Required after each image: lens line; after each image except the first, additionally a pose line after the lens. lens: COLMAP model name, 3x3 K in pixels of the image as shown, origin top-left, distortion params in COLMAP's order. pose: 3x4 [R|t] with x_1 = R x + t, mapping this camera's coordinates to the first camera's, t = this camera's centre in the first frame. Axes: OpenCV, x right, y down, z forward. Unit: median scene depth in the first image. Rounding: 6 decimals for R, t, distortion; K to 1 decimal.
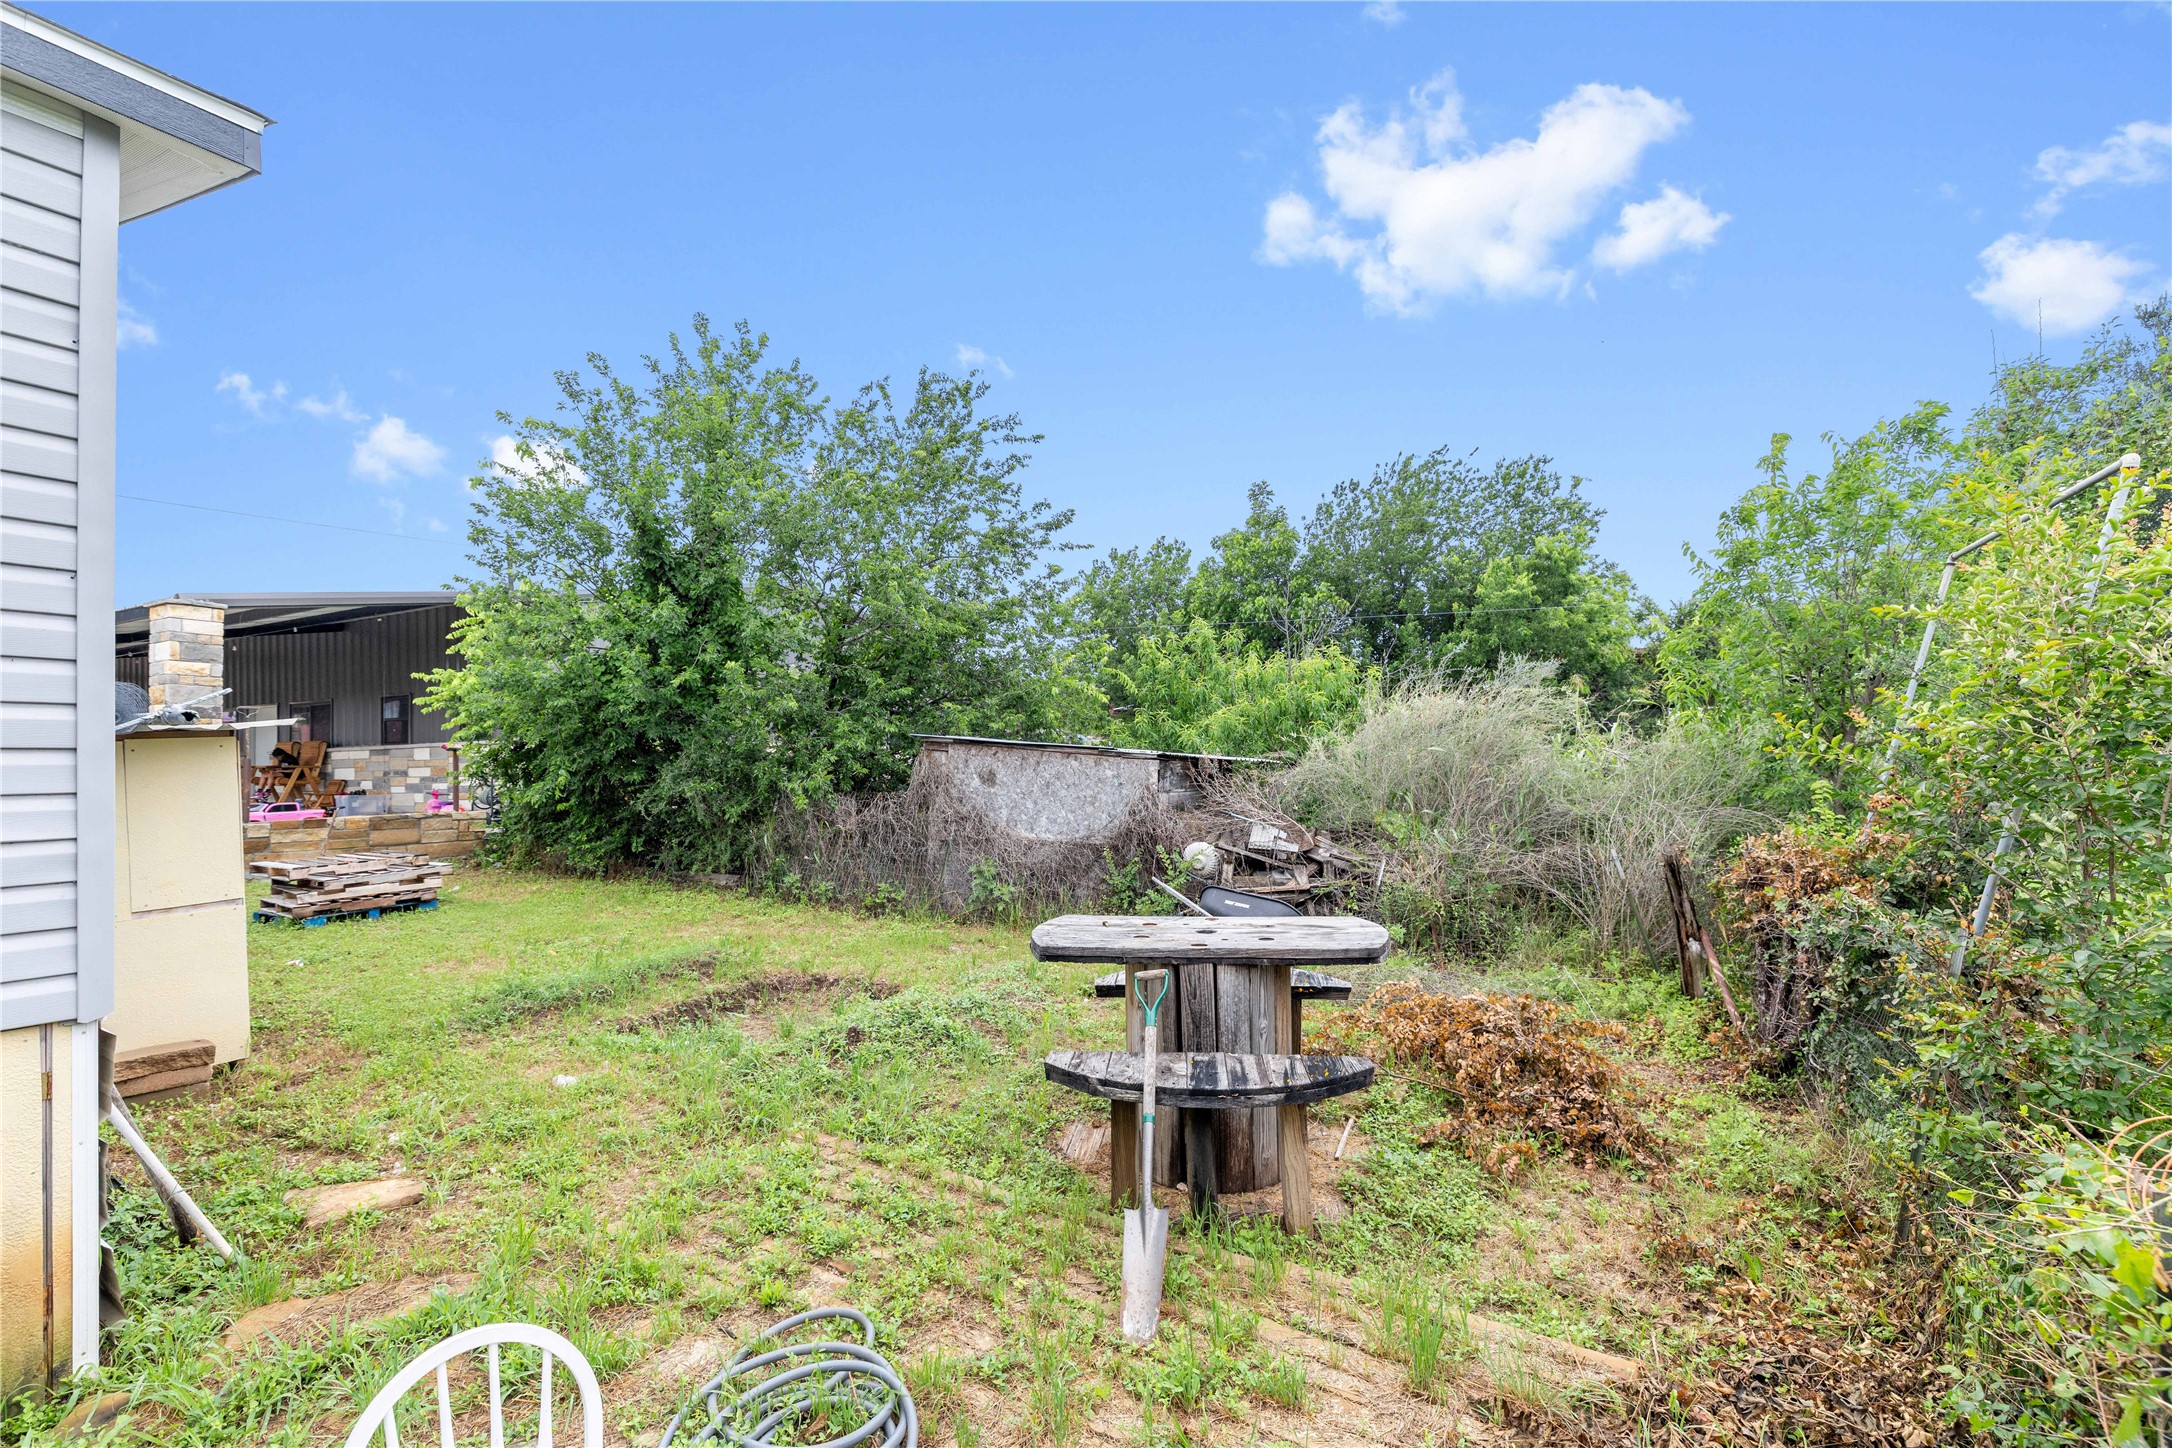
lens RADIAL K [[935.8, 0, 1086.0], [0, 935.8, 724.0], [0, 0, 1]] dist [-0.001803, -0.000095]
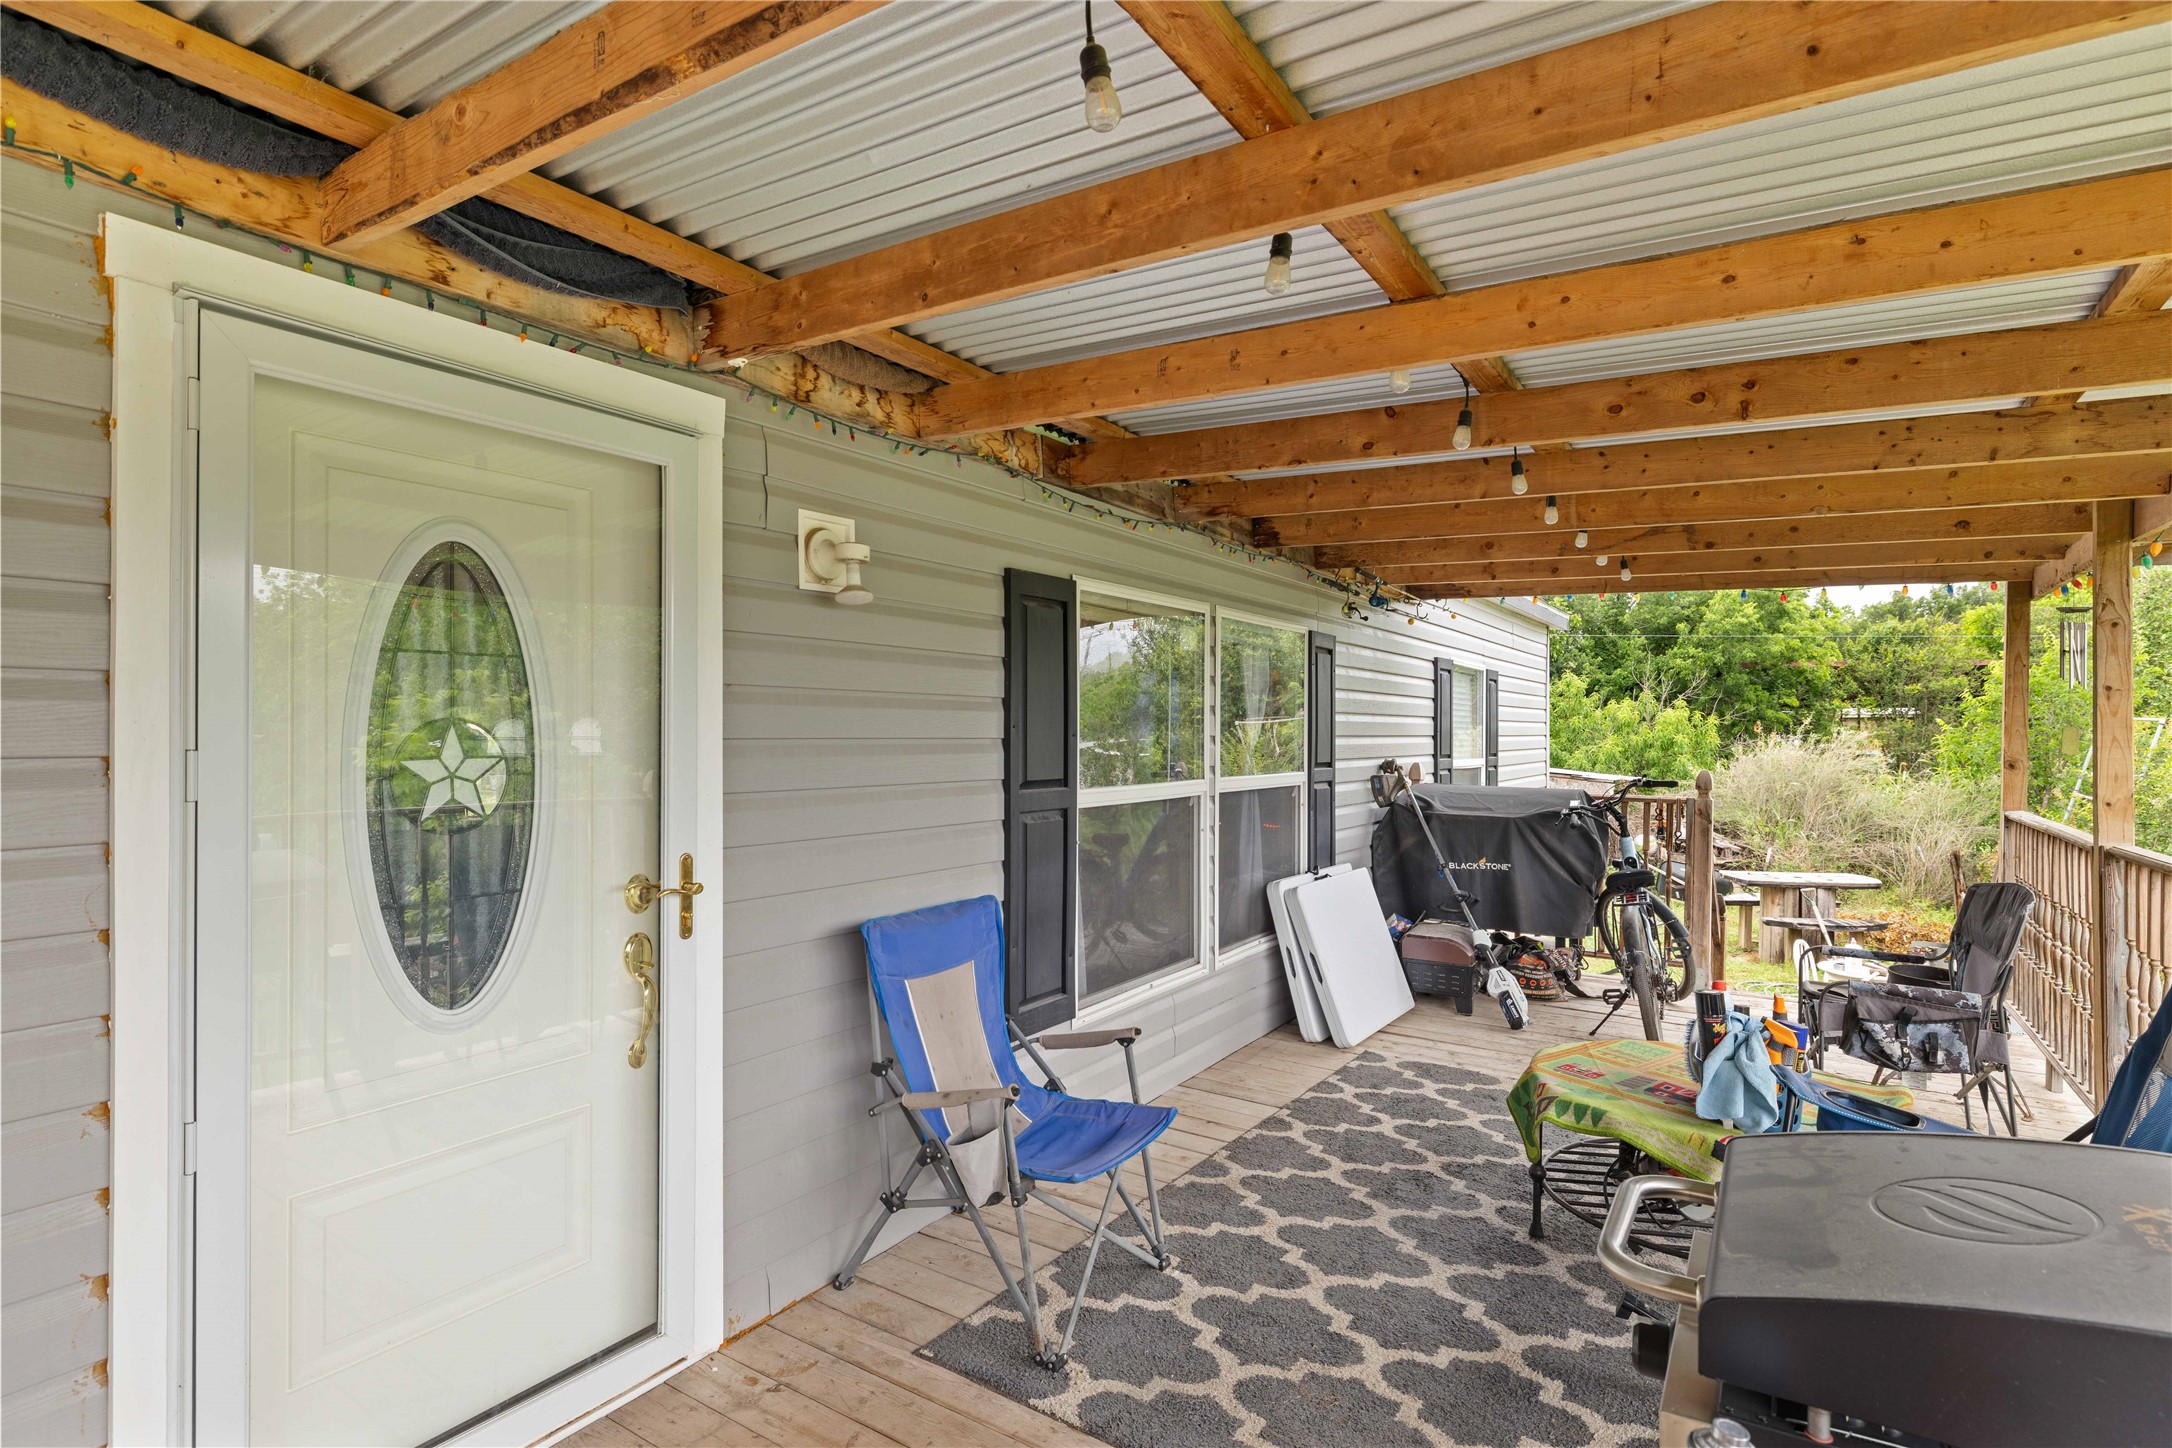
lens RADIAL K [[1098.5, 0, 1078.5], [0, 1098.5, 728.7], [0, 0, 1]] dist [0.002168, -0.000659]
pose [[0.999768, 0.019121, -0.009886, -1.043559], [-0.018591, 0.998515, 0.051198, -0.172757], [0.010850, -0.051002, 0.998640, -1.149012]]
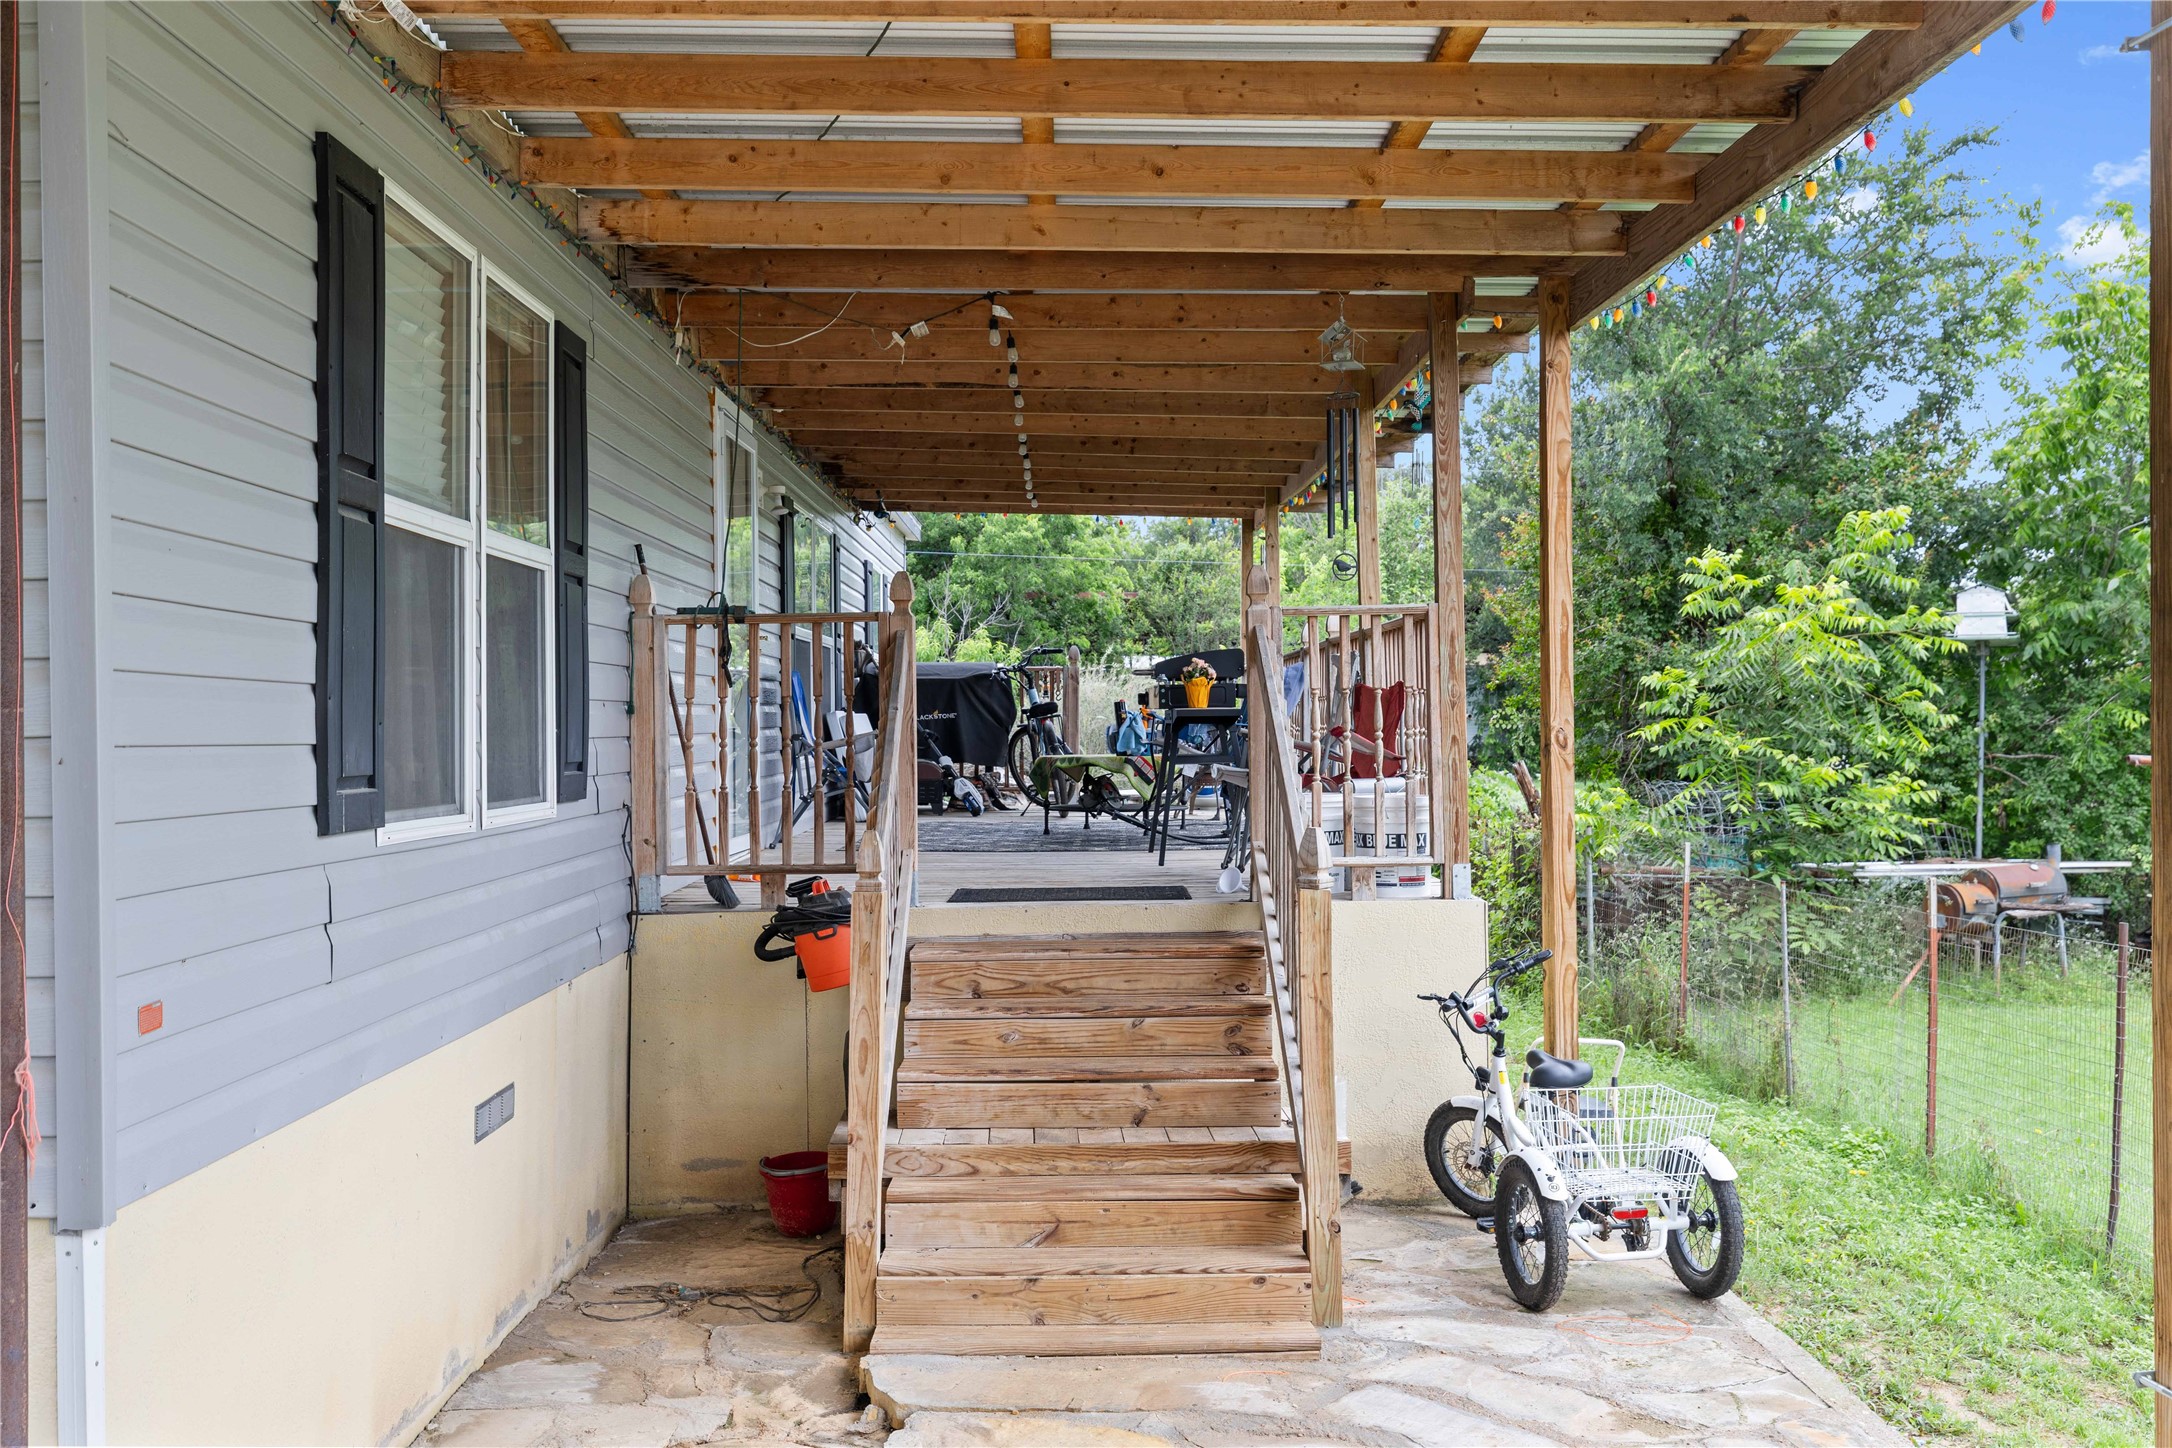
lens RADIAL K [[2146.3, 0, 1083.7], [0, 2146.3, 666.0], [0, 0, 1]] dist [0.001214, -0.004635]
pose [[0.836682, 0.020665, 0.547299, -1.833507], [-0.030901, 0.999477, 0.009501, -0.103610], [-0.546816, -0.024861, 0.836884, -2.247203]]
